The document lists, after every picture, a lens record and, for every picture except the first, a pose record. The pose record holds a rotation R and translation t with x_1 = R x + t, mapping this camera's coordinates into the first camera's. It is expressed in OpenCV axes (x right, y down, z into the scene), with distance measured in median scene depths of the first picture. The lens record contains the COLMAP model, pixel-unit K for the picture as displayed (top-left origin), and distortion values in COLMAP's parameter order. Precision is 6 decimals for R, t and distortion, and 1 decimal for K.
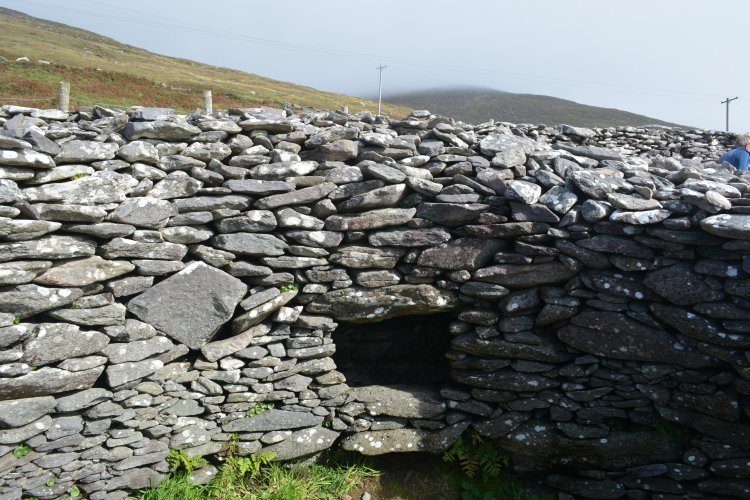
lens RADIAL K [[583.0, 0, 378.2], [0, 583.0, 251.6], [0, 0, 1]] dist [-0.017835, 0.008466]
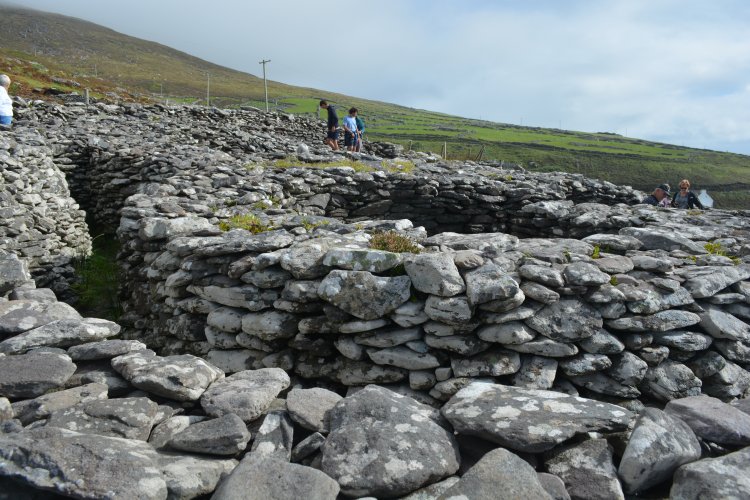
lens RADIAL K [[583.0, 0, 378.2], [0, 583.0, 251.6], [0, 0, 1]] dist [-0.017835, 0.008466]
pose [[0.742098, -0.118759, 0.659687, -0.657717], [0.046172, 0.990898, 0.126445, 0.048672], [-0.668699, -0.063375, 0.740827, -0.925352]]
